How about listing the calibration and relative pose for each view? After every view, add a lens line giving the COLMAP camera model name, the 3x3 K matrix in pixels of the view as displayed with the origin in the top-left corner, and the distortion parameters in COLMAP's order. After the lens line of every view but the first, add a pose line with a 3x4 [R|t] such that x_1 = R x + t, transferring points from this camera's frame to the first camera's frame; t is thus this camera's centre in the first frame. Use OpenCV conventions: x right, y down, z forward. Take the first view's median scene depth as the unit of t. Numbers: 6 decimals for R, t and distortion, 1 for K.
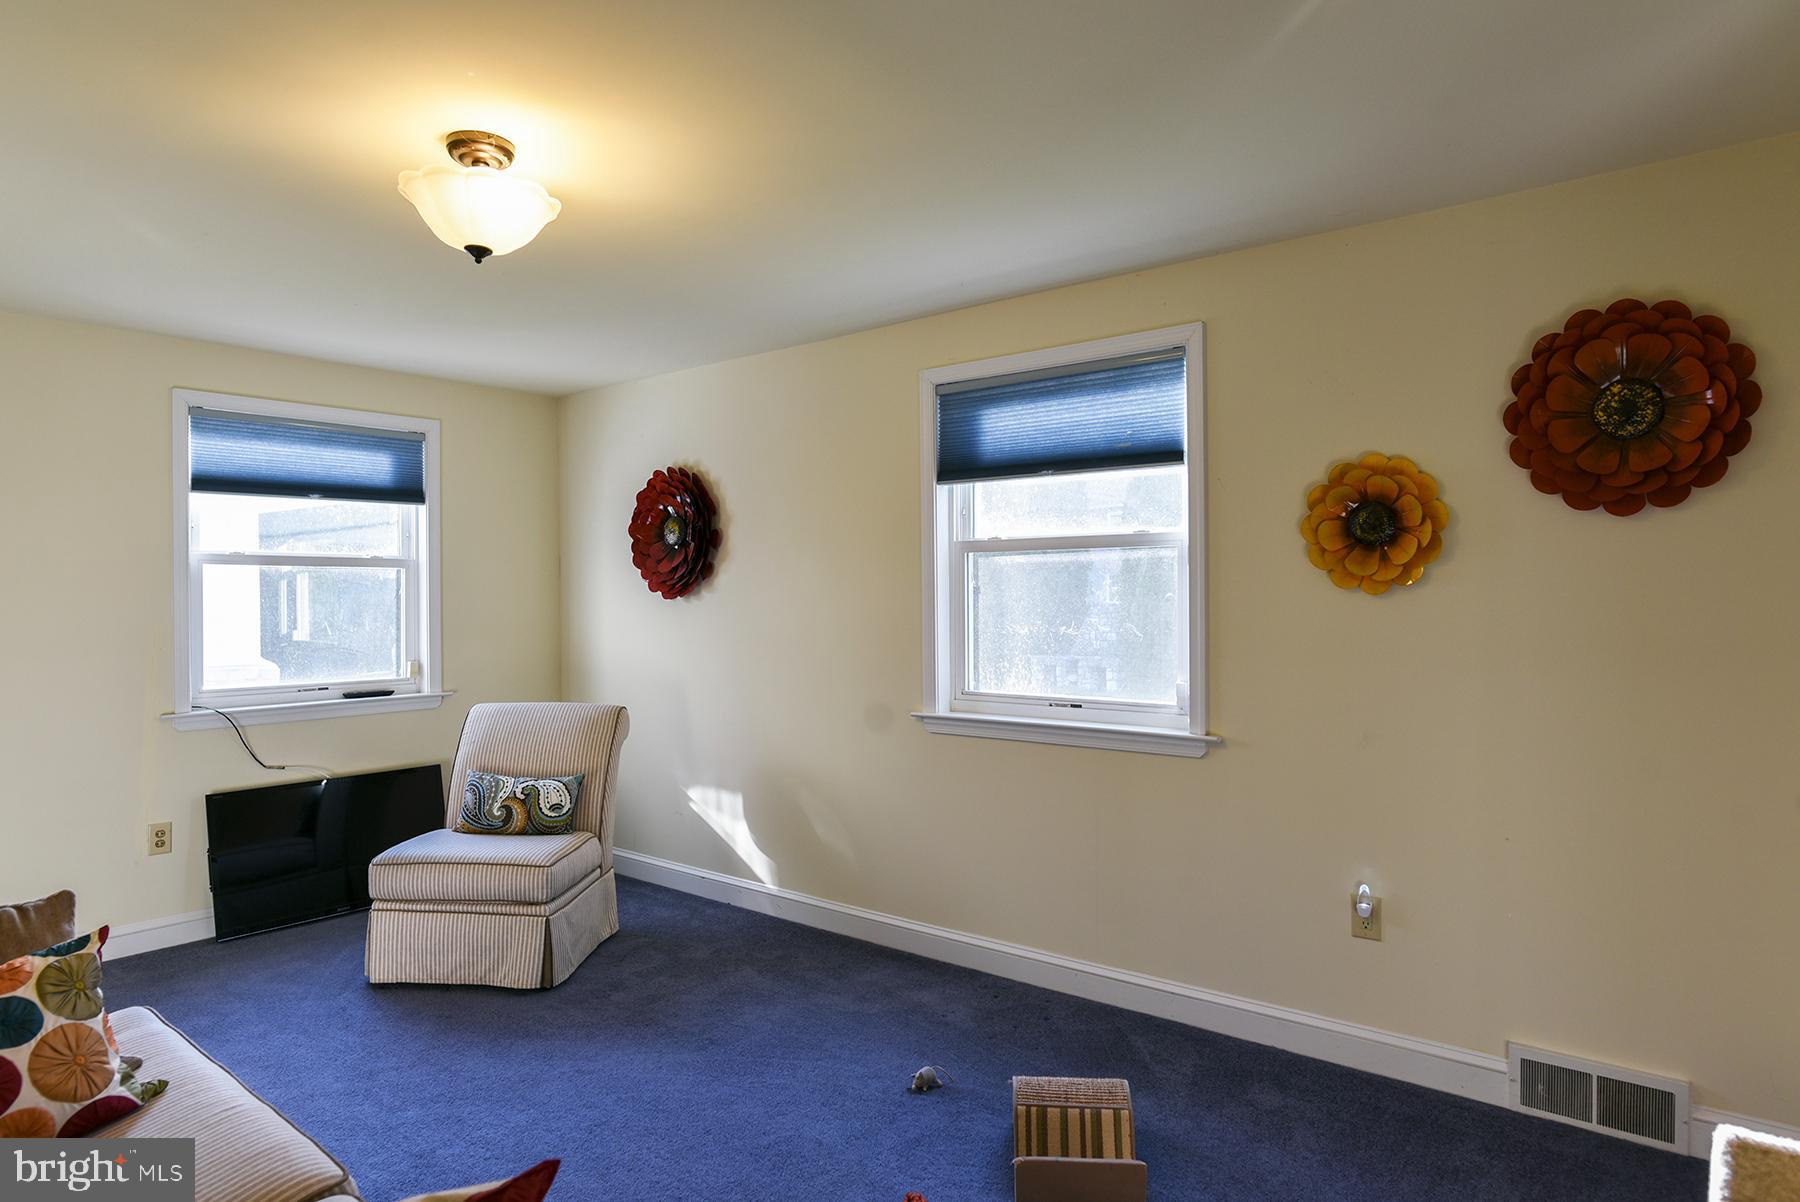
lens RADIAL K [[1050.6, 0, 900.0], [0, 1050.6, 601.0], [0, 0, 1]] dist [-0.003067, -0.000594]
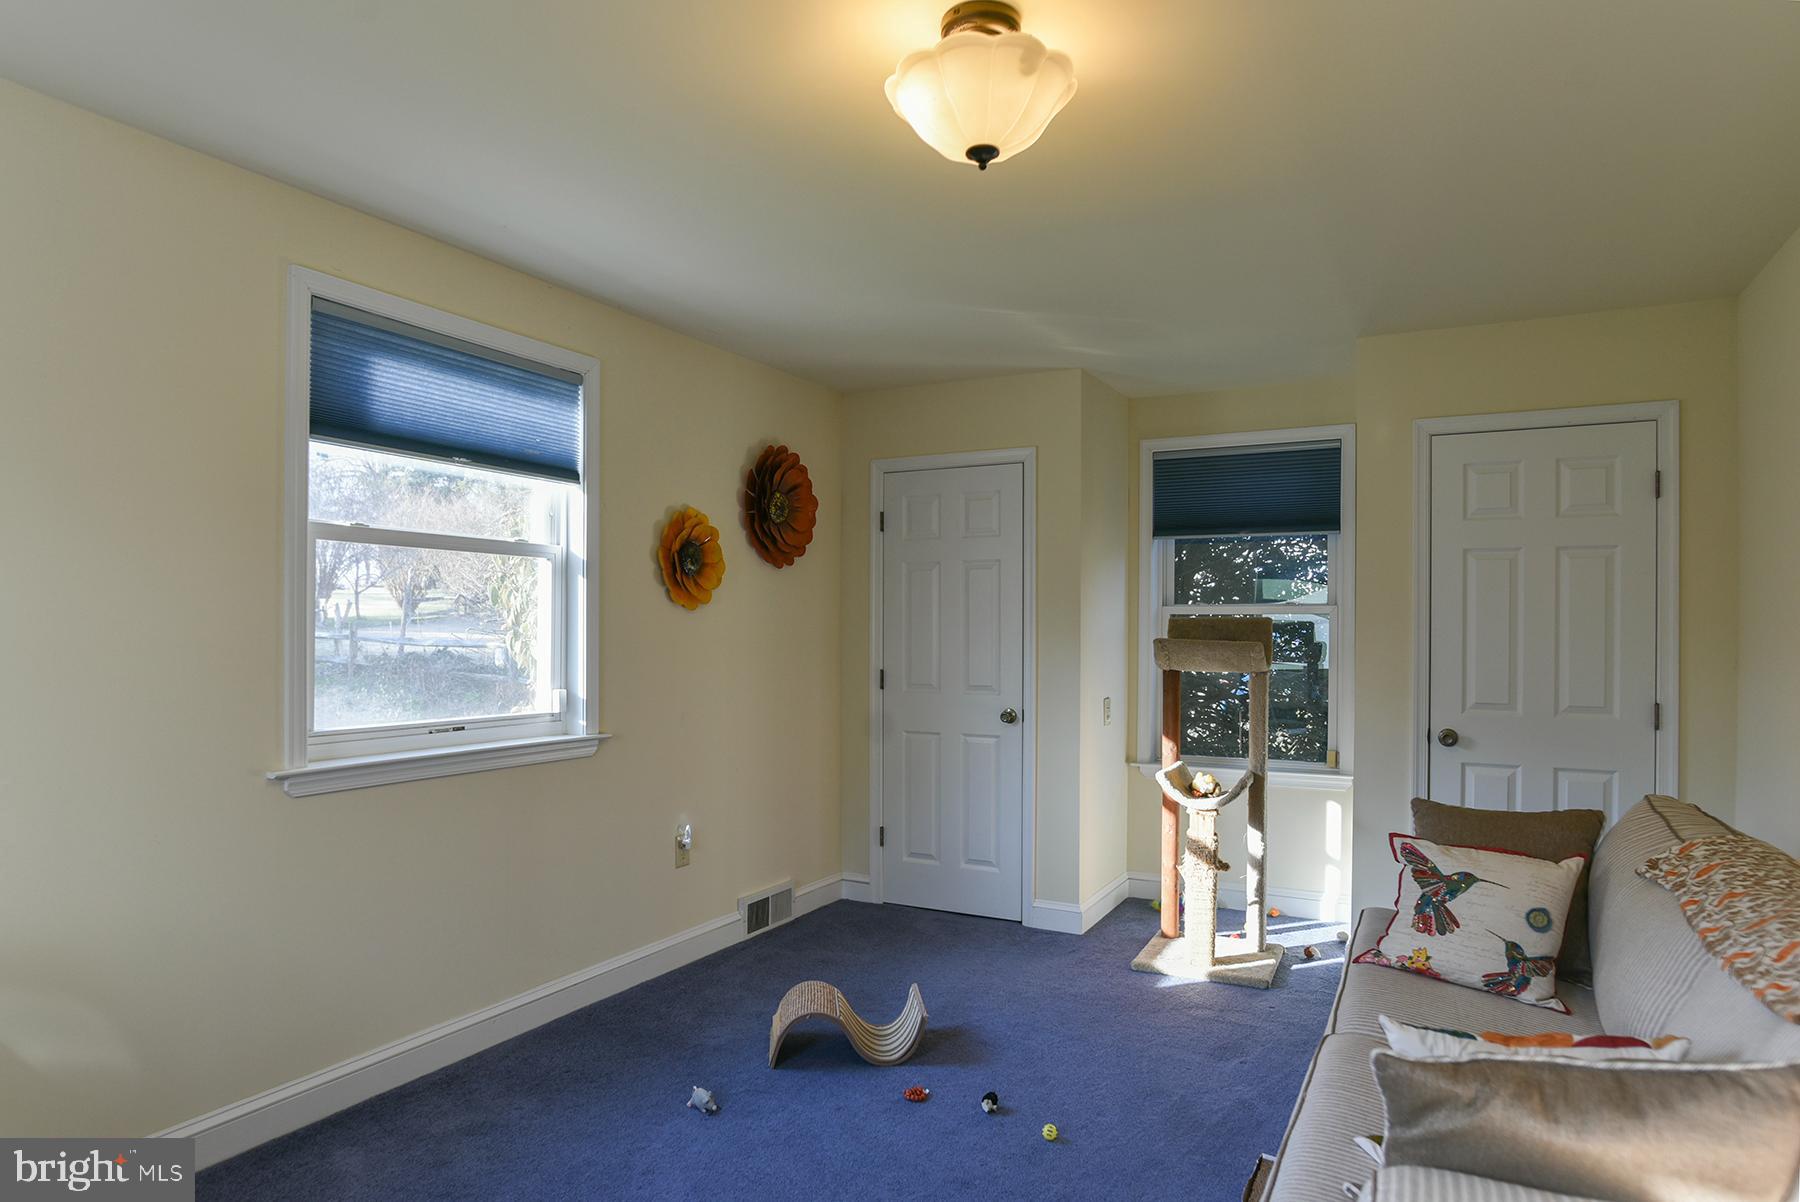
lens RADIAL K [[1104.6, 0, 900.9], [0, 1104.6, 628.4], [0, 0, 1]] dist [0.000755, 0.000202]
pose [[-0.192527, 0.009534, 0.981245, -0.882180], [0.004760, 0.999950, -0.008781, 0.027679], [-0.981280, 0.002980, -0.192563, 0.881381]]
